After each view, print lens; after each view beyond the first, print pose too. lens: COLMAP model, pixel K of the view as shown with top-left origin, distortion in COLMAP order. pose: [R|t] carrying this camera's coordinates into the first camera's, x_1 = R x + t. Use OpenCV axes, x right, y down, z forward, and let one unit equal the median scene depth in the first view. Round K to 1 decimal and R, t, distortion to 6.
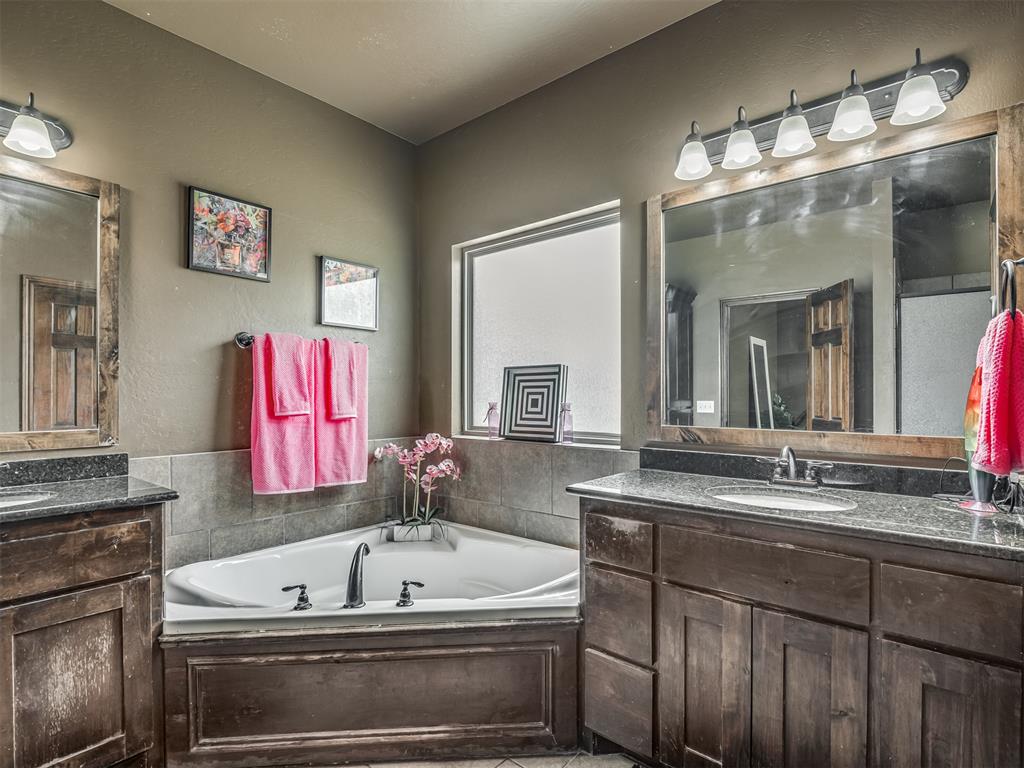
lens RADIAL K [[527.7, 0, 504.5], [0, 527.7, 394.7], [0, 0, 1]] dist [0.005018, -0.014200]
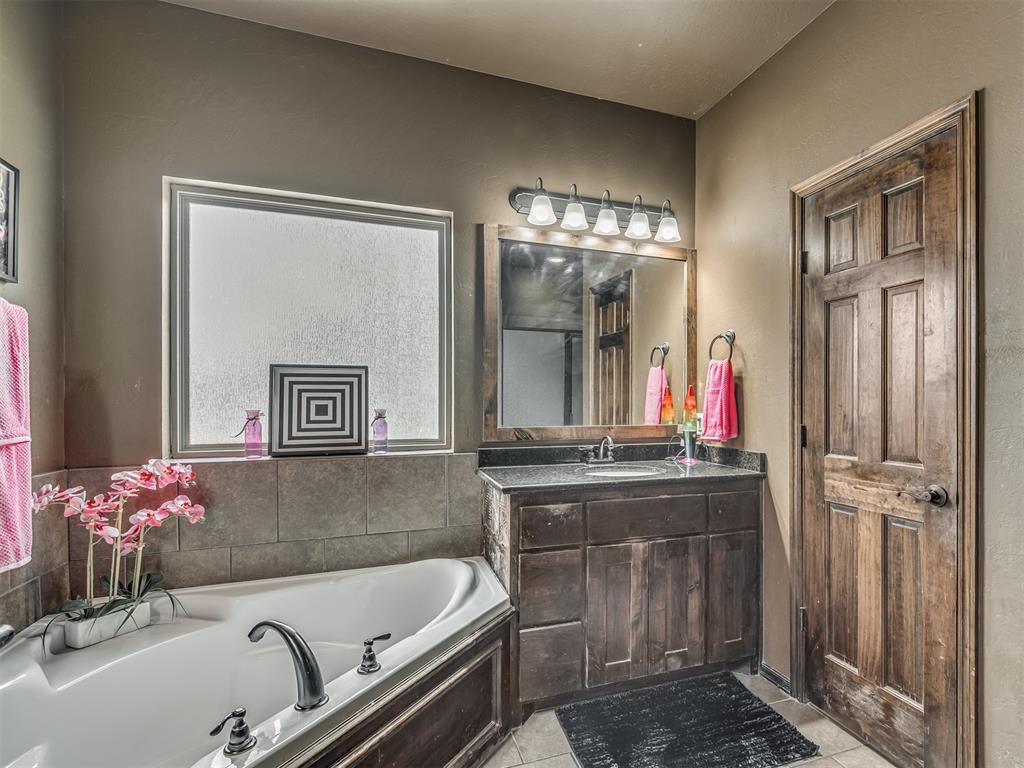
lens RADIAL K [[524.3, 0, 589.9], [0, 524.3, 403.0], [0, 0, 1]] dist [-0.002572, -0.001260]
pose [[0.459427, -0.001509, 0.888214, -0.512583], [-0.001819, 0.999995, 0.002639, 0.001789], [-0.888214, -0.002828, 0.459422, 0.254566]]
